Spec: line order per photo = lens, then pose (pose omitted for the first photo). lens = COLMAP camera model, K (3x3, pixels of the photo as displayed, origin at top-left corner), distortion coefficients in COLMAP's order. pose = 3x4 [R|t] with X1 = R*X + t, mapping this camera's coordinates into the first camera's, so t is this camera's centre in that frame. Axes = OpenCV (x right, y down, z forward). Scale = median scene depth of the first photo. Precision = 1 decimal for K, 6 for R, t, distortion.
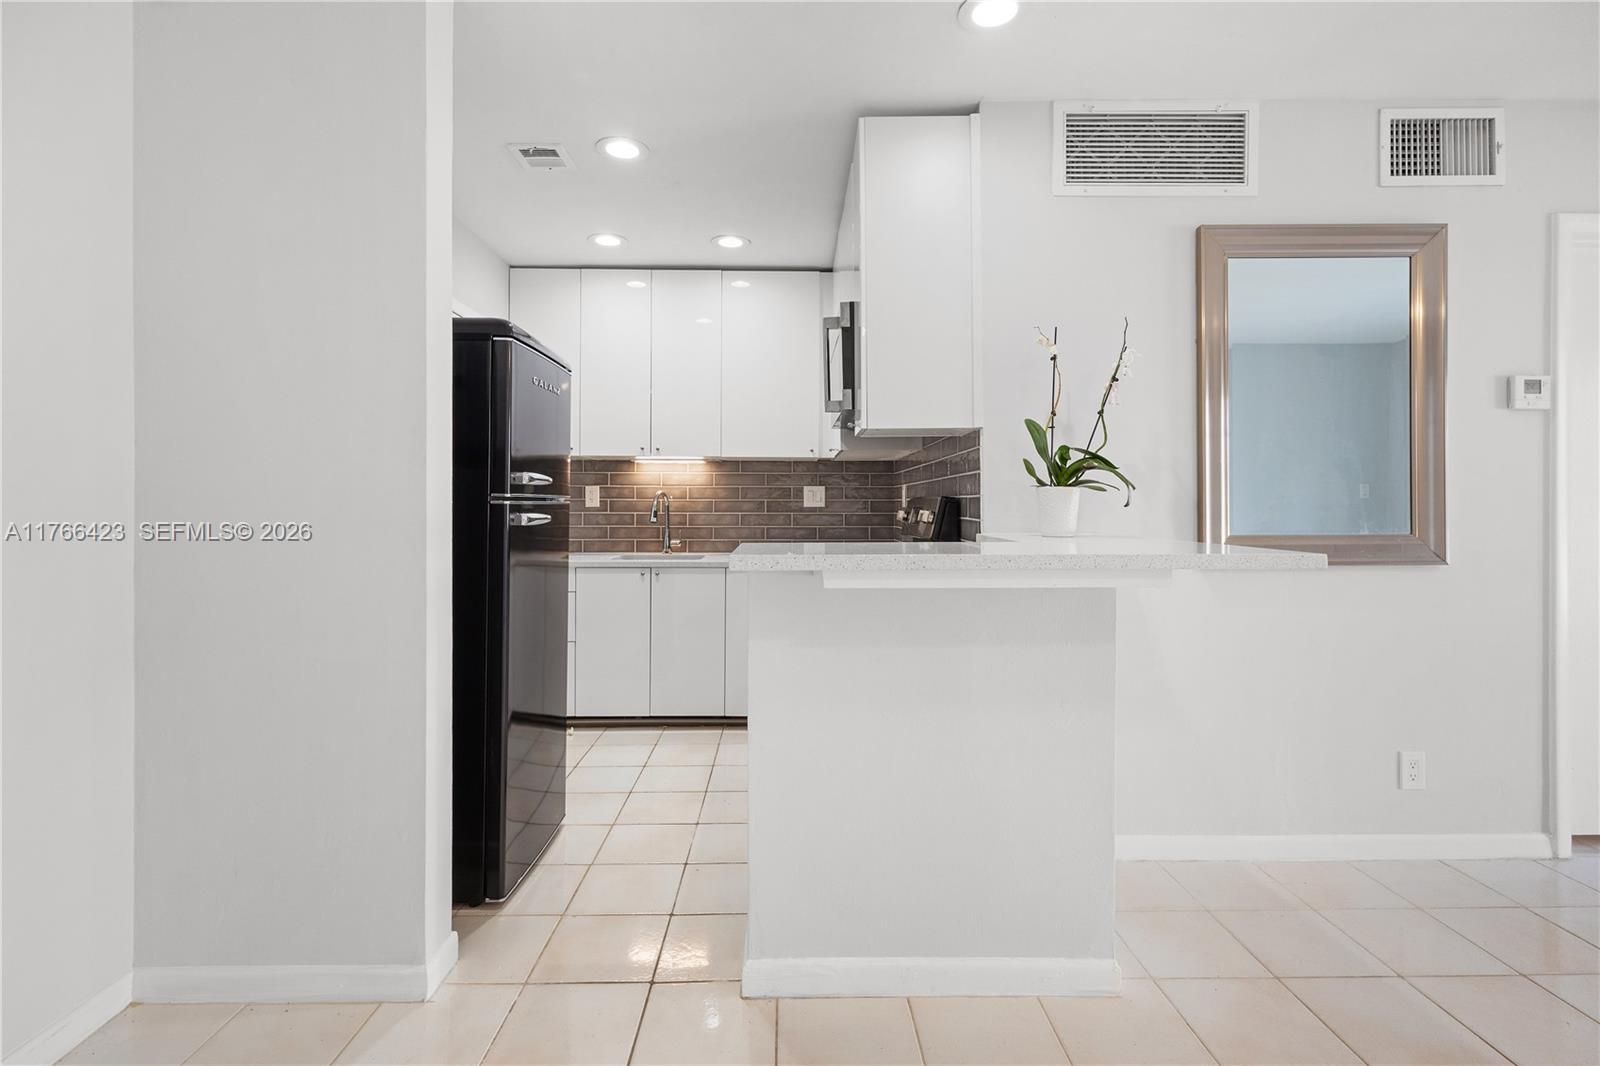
lens RADIAL K [[751.7, 0, 802.4], [0, 751.7, 499.5], [0, 0, 1]] dist [0.004250, 0.000989]
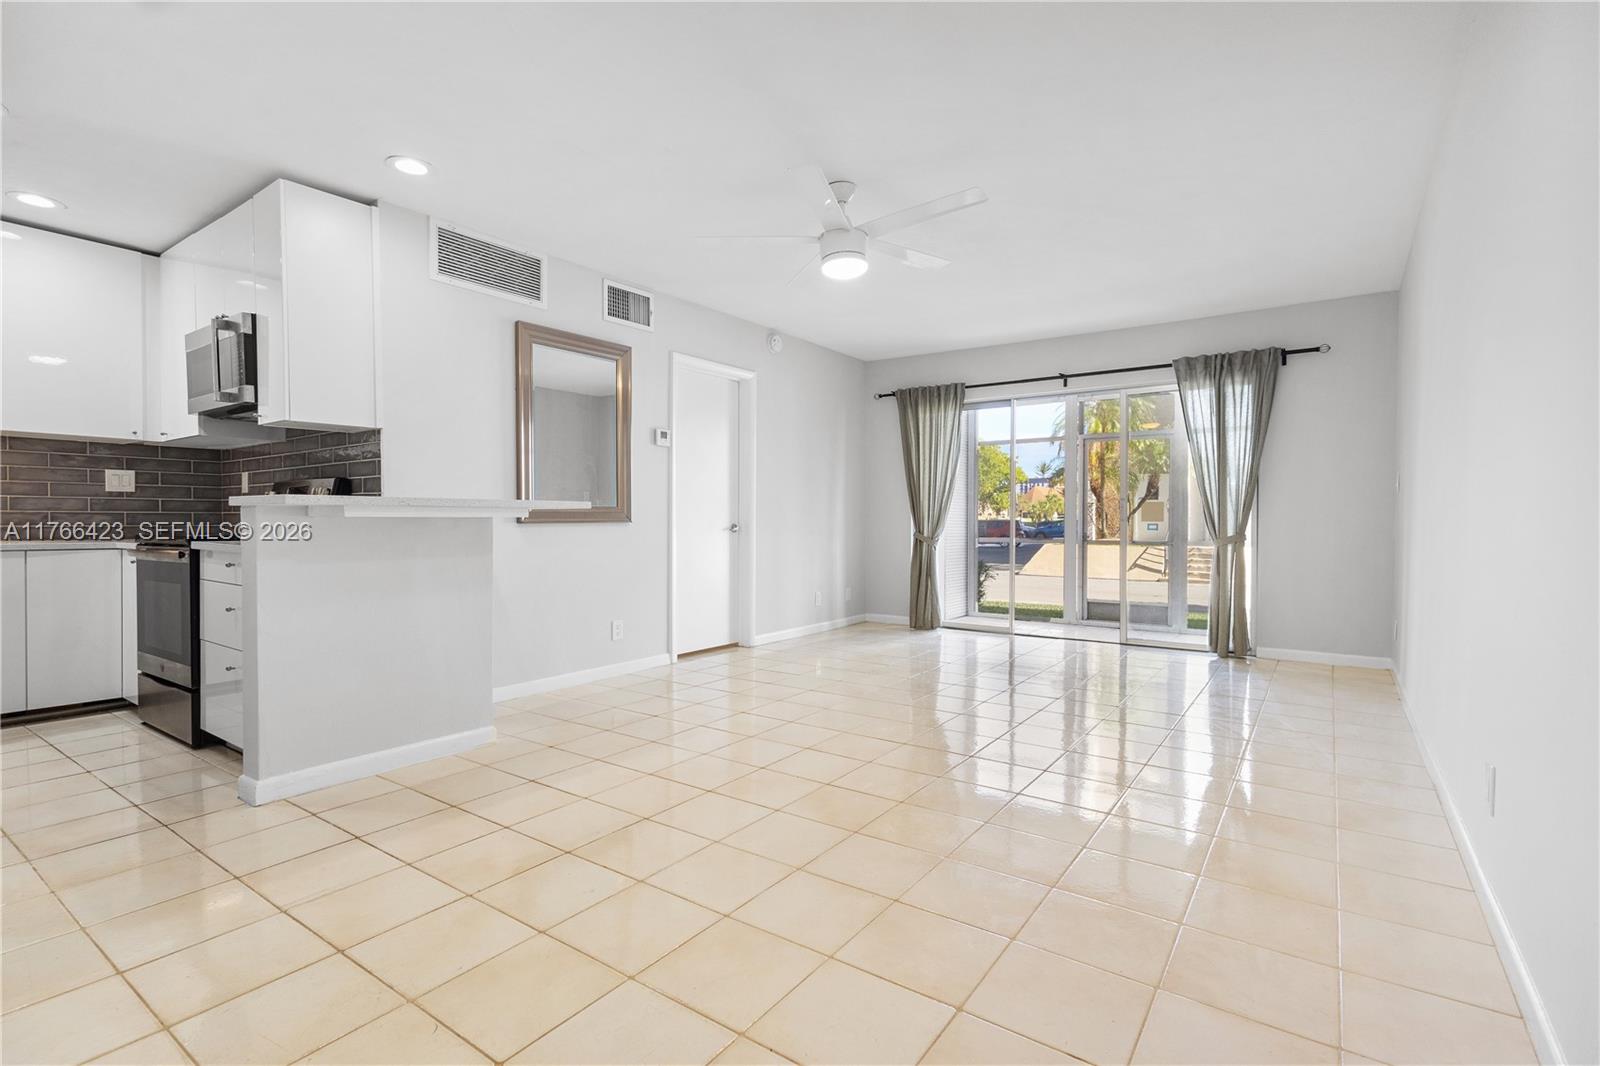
lens RADIAL K [[742.3, 0, 800.0], [0, 742.3, 533.0], [0, 0, 1]] dist [0.003635, 0.000925]
pose [[0.593350, -0.013312, 0.804834, -0.264762], [-0.004664, 0.999790, 0.019974, 0.044667], [-0.804931, -0.015605, 0.593163, -0.299800]]
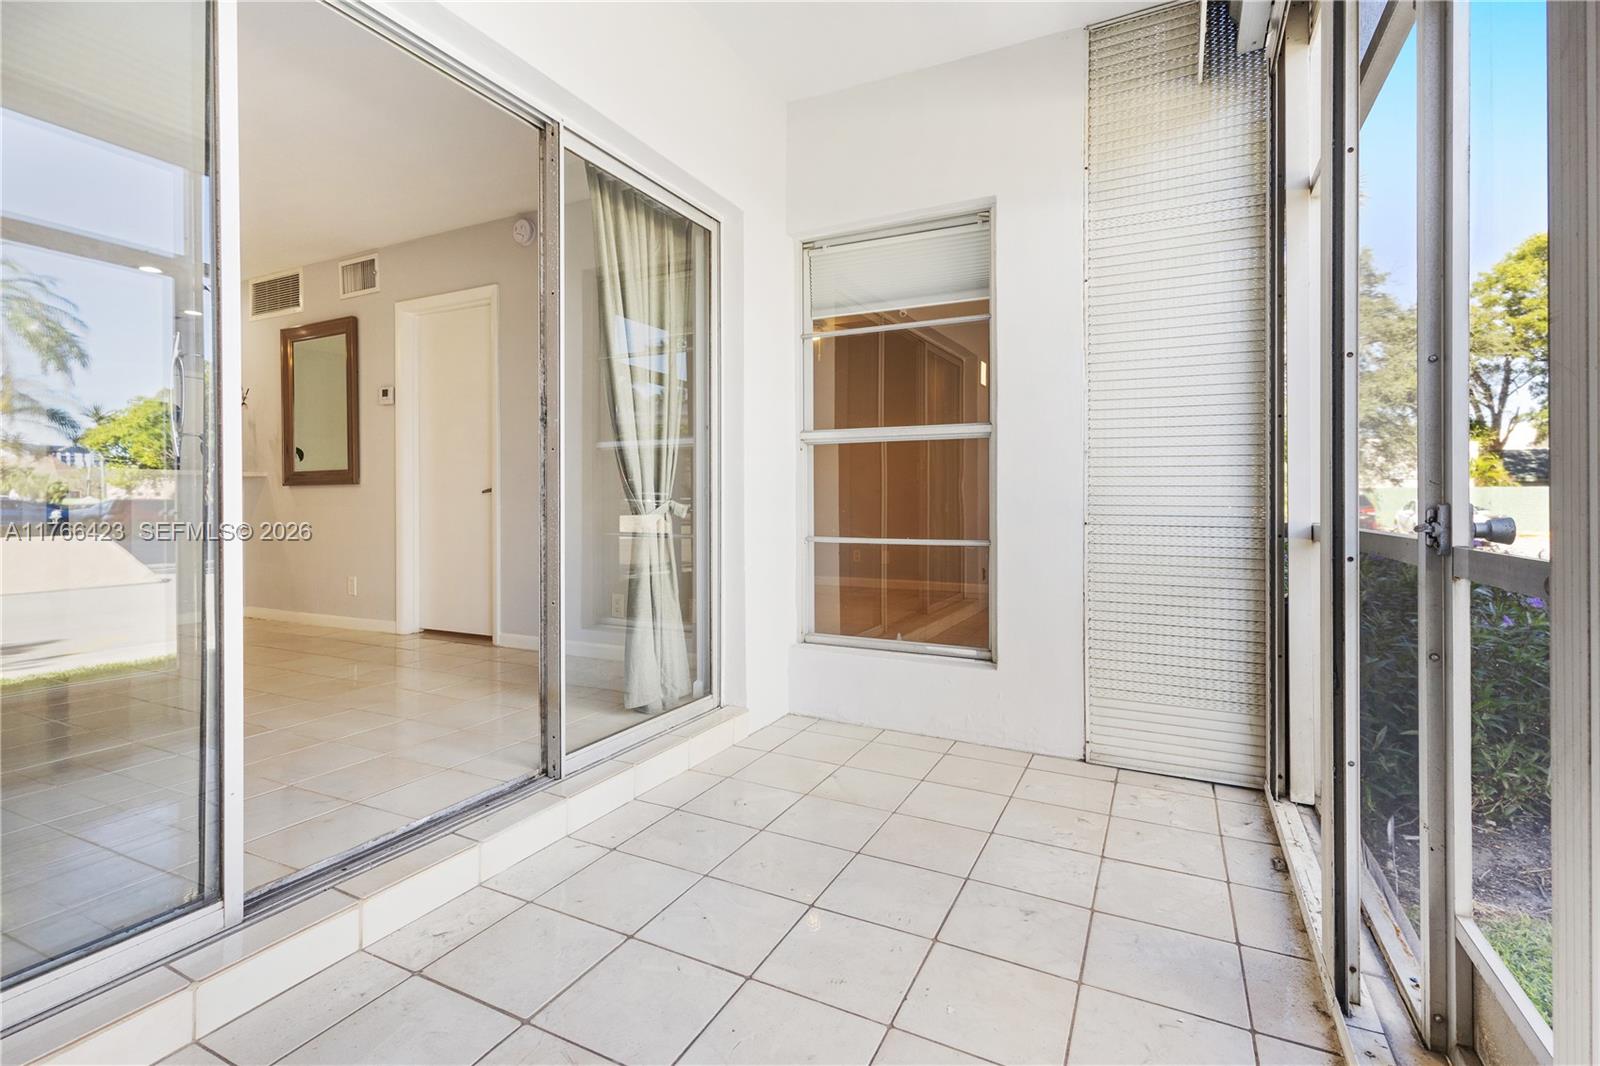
lens RADIAL K [[751.7, 0, 802.4], [0, 751.7, 499.5], [0, 0, 1]] dist [0.004250, 0.000989]
pose [[0.890055, -0.000610, -0.455853, 1.729738], [0.003447, 0.999980, 0.005391, 0.073792], [0.455840, -0.006370, 0.890039, -0.153954]]
